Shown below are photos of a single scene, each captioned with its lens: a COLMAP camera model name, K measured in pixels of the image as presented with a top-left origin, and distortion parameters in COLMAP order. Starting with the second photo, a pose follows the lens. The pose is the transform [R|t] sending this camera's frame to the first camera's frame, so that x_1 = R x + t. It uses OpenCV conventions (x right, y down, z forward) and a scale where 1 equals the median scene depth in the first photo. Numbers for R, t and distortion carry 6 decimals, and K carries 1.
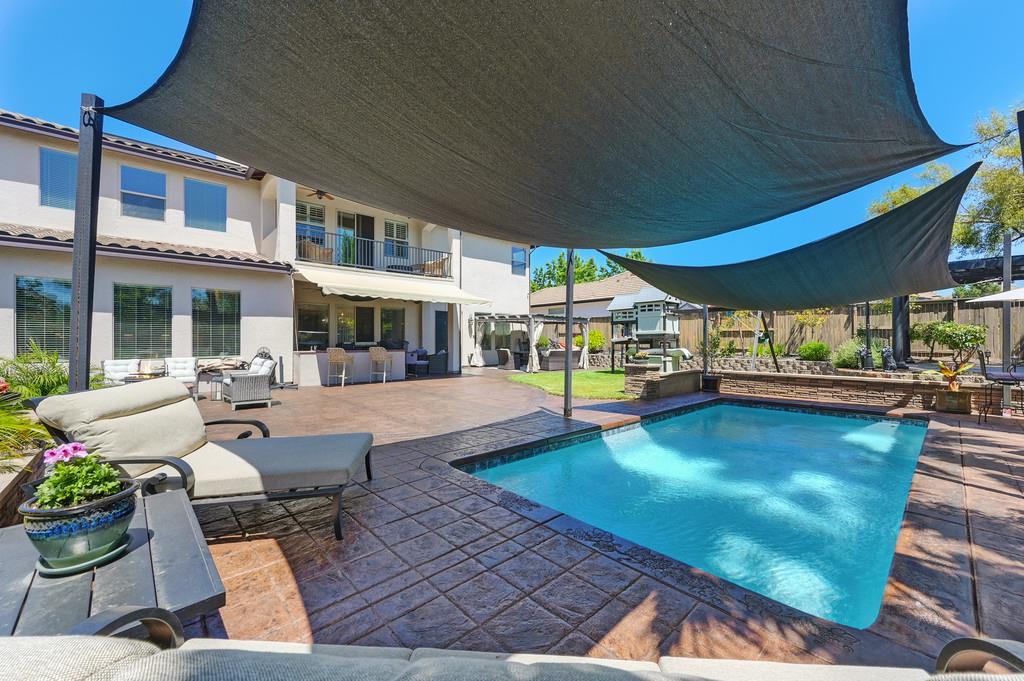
lens RADIAL K [[412.3, 0, 512.0], [0, 412.3, 340.5], [0, 0, 1]] dist [-0.000272, -0.000034]
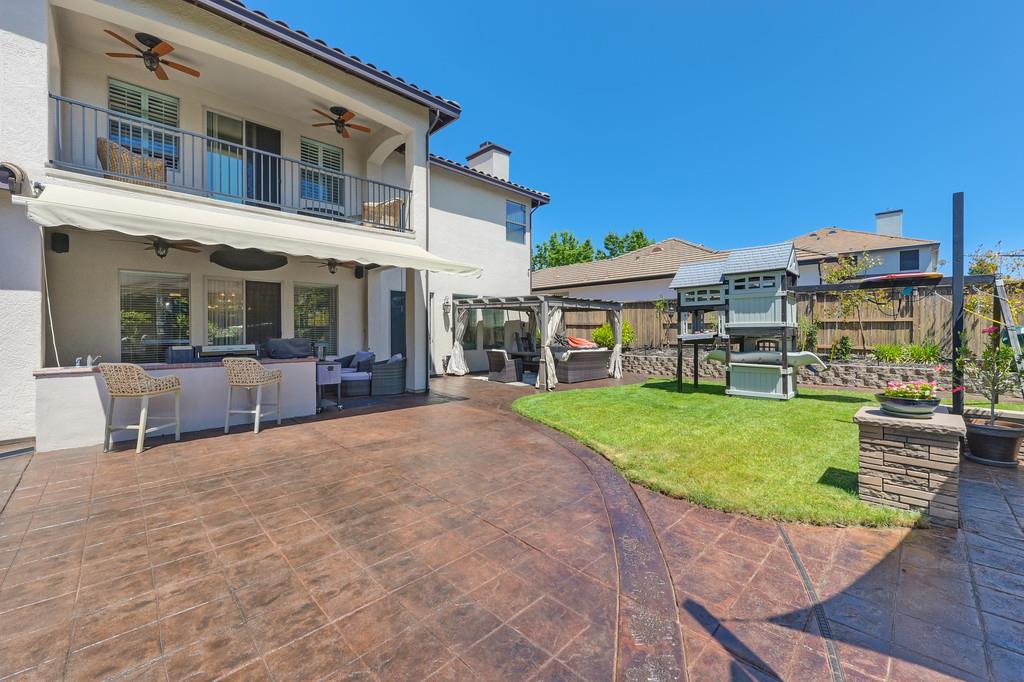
lens RADIAL K [[408.9, 0, 513.9], [0, 408.9, 334.9], [0, 0, 1]] dist [-0.001857, -0.000178]
pose [[0.998839, -0.002170, 0.048123, -0.026062], [0.001602, 0.999929, 0.011845, -0.010530], [-0.048145, -0.011754, 0.998771, 0.367213]]
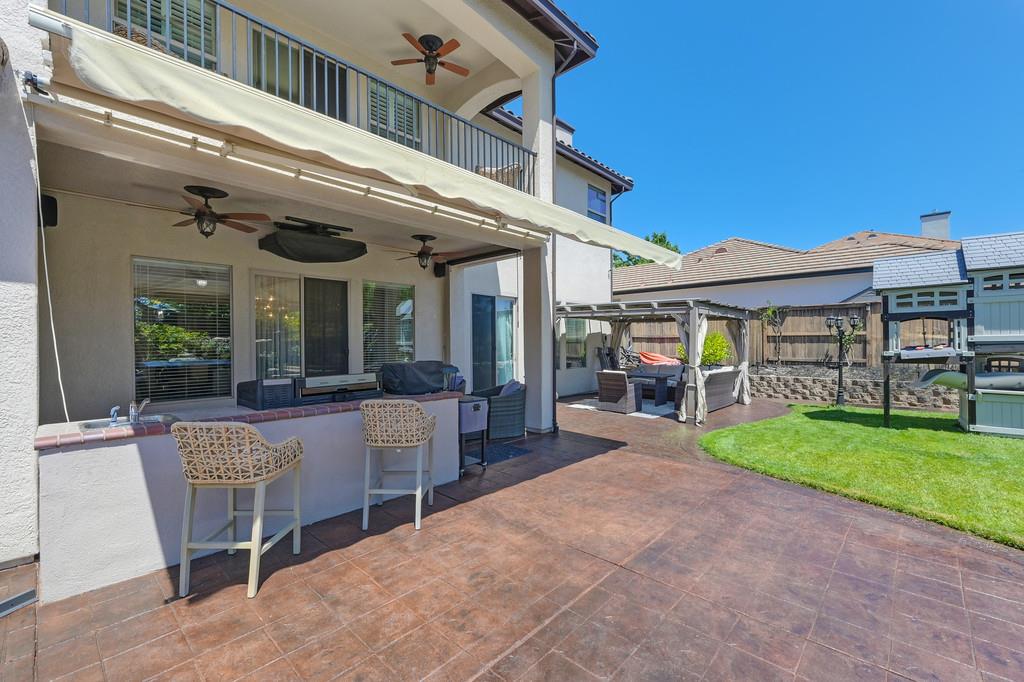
lens RADIAL K [[432.6, 0, 512.2], [0, 432.6, 347.3], [0, 0, 1]] dist [-0.000273, -0.000201]
pose [[0.995731, -0.006728, 0.092056, -0.192948], [0.005675, 0.999915, 0.011696, -0.014987], [-0.092127, -0.011124, 0.995685, 0.501017]]
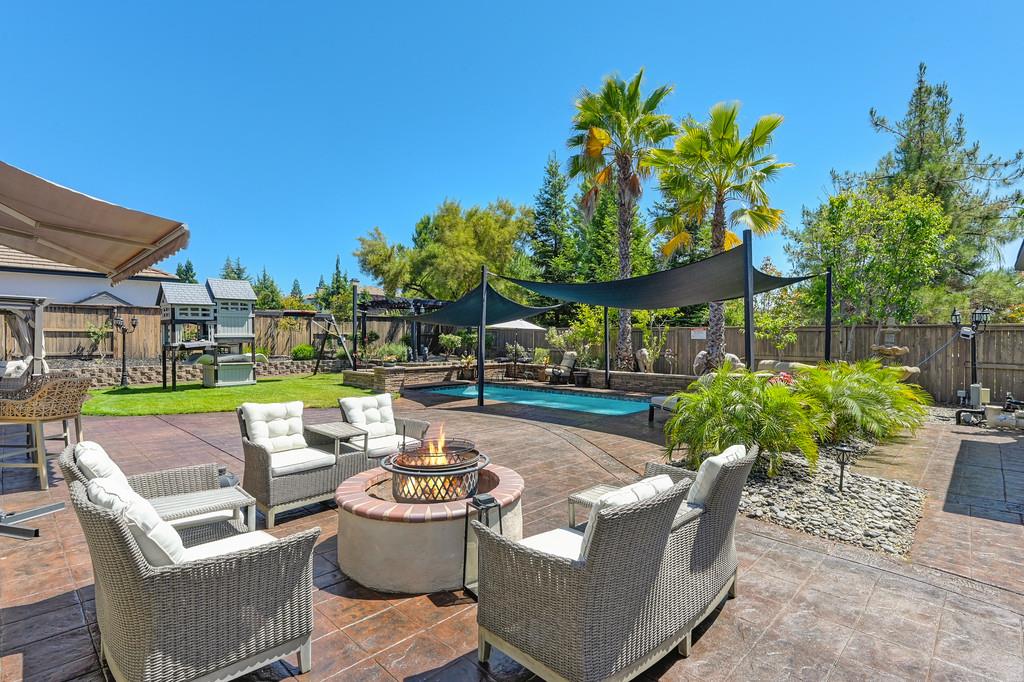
lens RADIAL K [[488.3, 0, 512.0], [0, 488.3, 341.0], [0, 0, 1]] dist [-0.000522, -0.000049]
pose [[-0.065394, -0.007647, 0.997830, -0.578728], [-0.001756, 0.999970, 0.007549, -0.014098], [-0.997858, -0.001258, -0.065405, 0.418369]]
